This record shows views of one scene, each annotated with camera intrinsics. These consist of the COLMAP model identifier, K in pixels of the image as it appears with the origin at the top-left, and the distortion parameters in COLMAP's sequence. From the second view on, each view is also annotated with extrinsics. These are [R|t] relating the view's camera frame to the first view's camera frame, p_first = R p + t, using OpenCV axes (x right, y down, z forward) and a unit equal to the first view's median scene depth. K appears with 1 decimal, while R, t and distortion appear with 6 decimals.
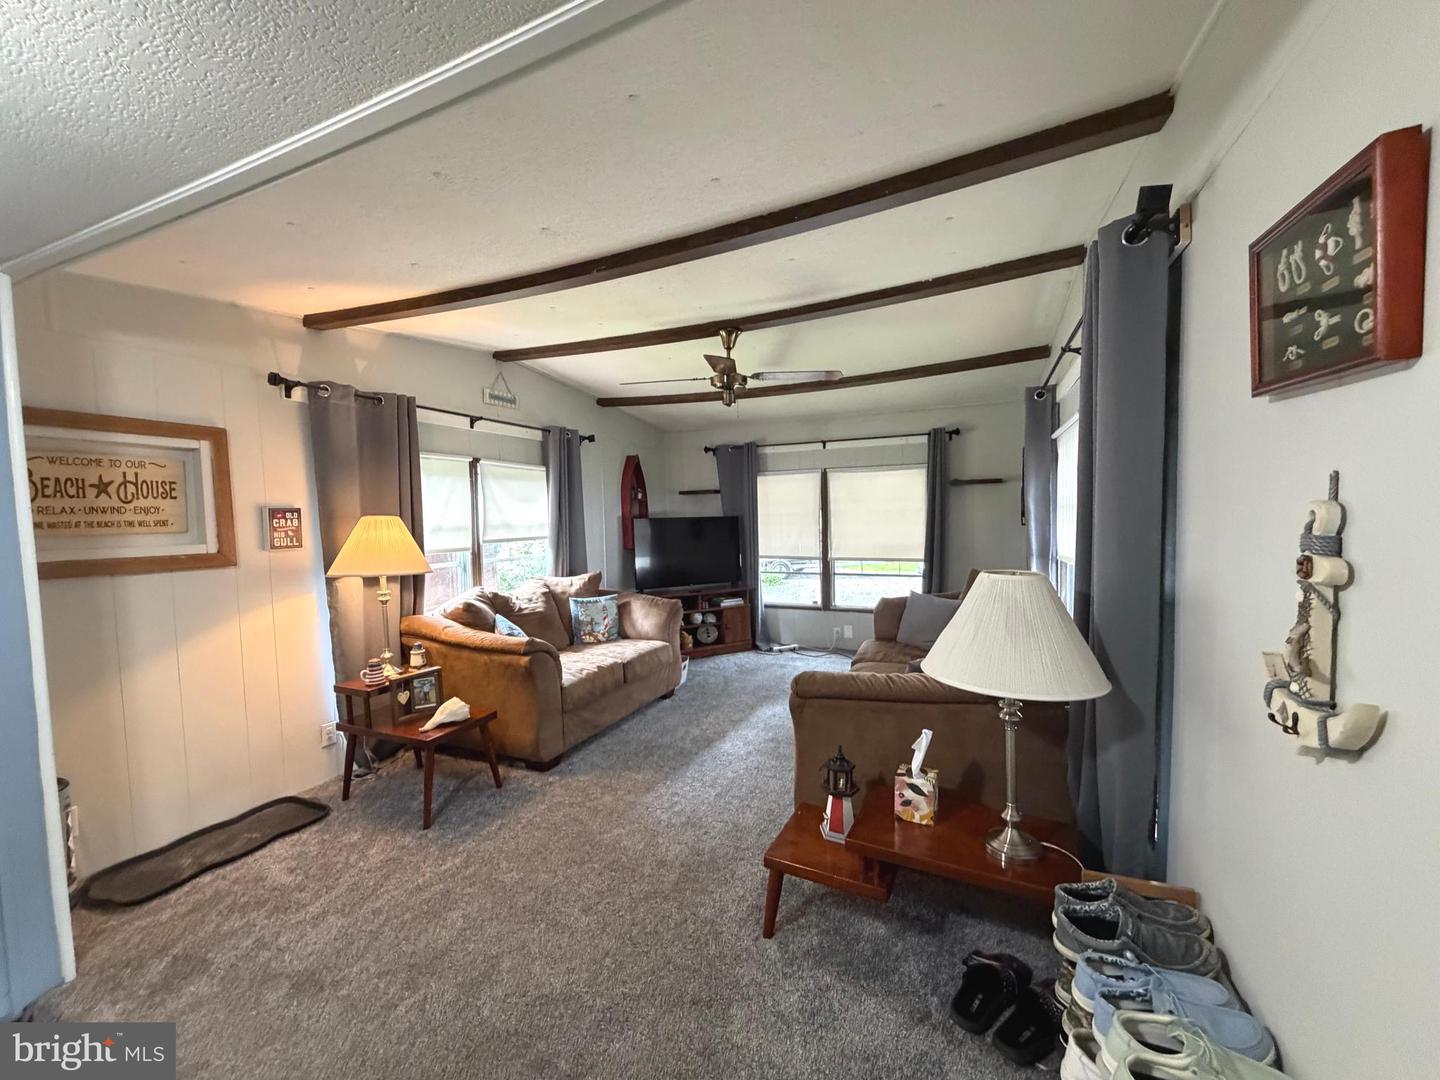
lens RADIAL K [[580.1, 0, 711.2], [0, 580.1, 543.2], [0, 0, 1]] dist [0.001525, 0.000022]
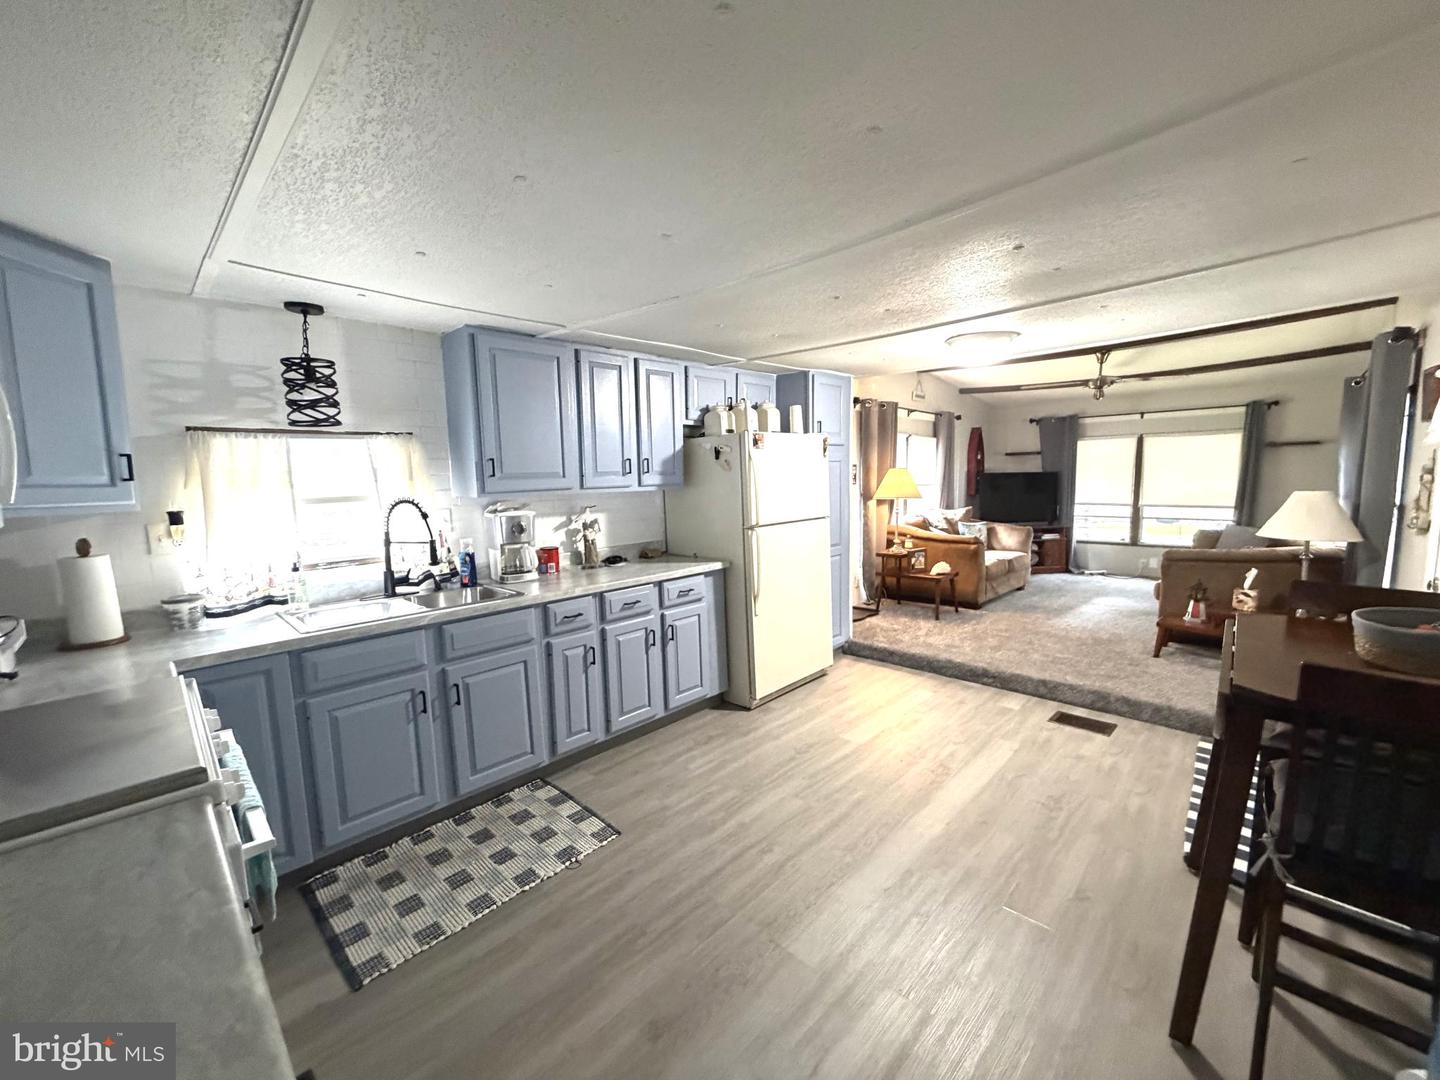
lens RADIAL K [[576.7, 0, 714.9], [0, 576.7, 541.4], [0, 0, 1]] dist [0.001315, 0.000024]
pose [[0.940179, 0.043012, -0.337954, -0.270407], [-0.021026, 0.997433, 0.068451, 0.043052], [0.340030, -0.057250, 0.938670, -0.574157]]
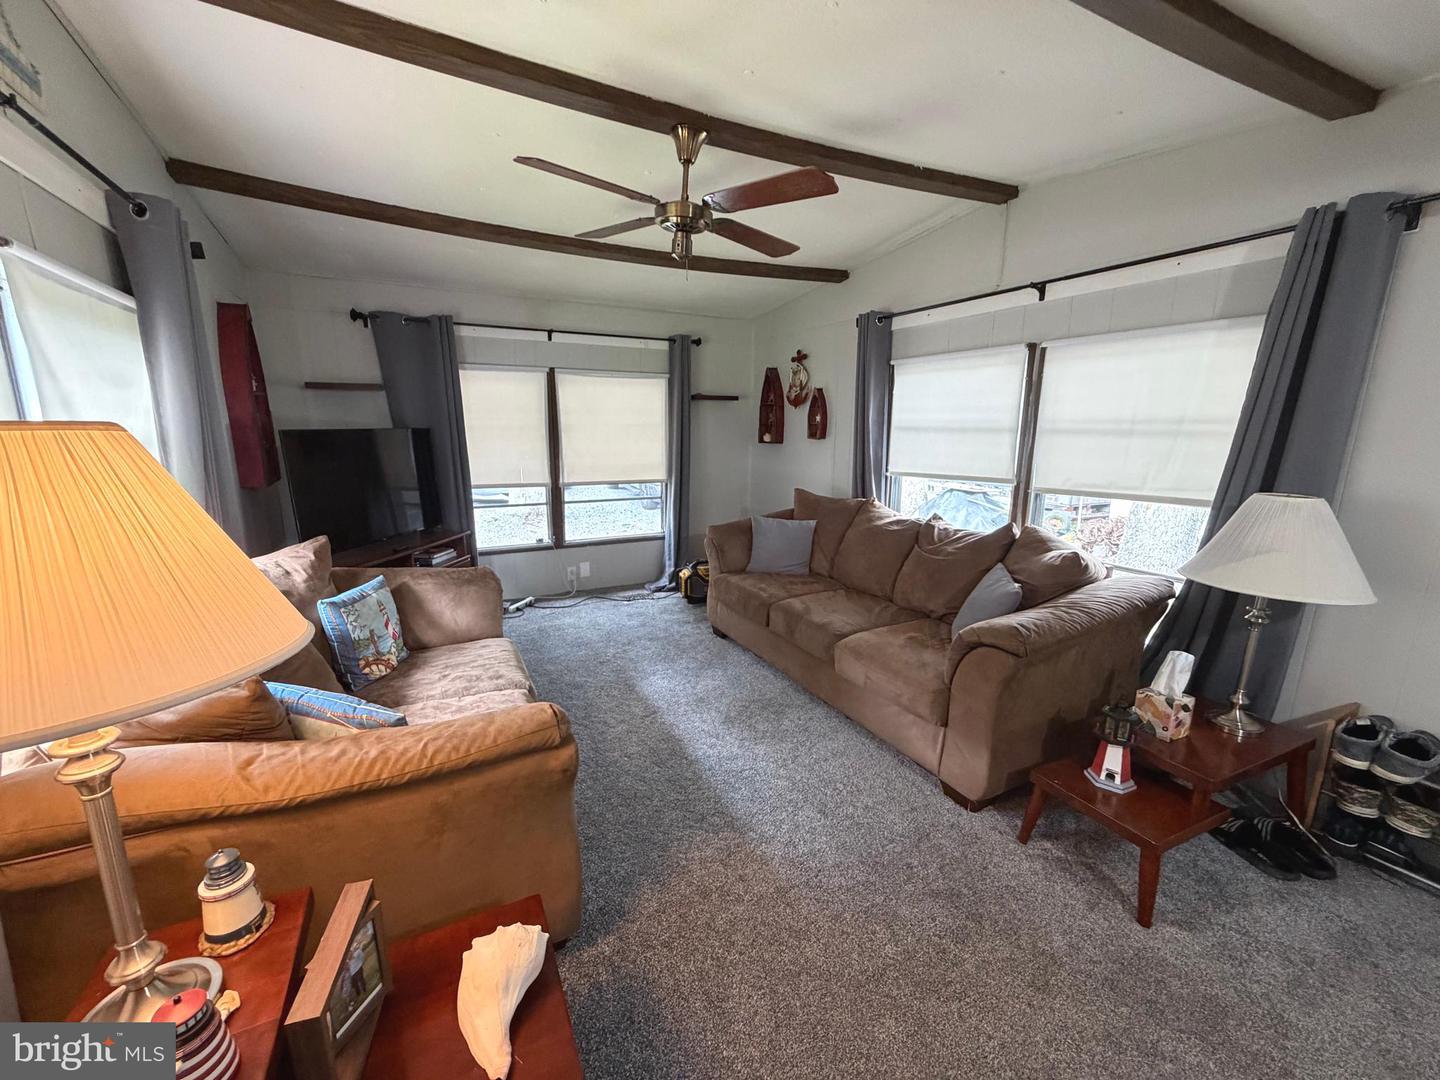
lens RADIAL K [[576.7, 0, 714.9], [0, 576.7, 541.4], [0, 0, 1]] dist [0.001315, 0.000024]
pose [[0.616638, -0.134124, 0.775738, -0.324608], [0.021443, 0.987876, 0.153758, -0.014601], [-0.786955, -0.078179, 0.612037, 0.373529]]
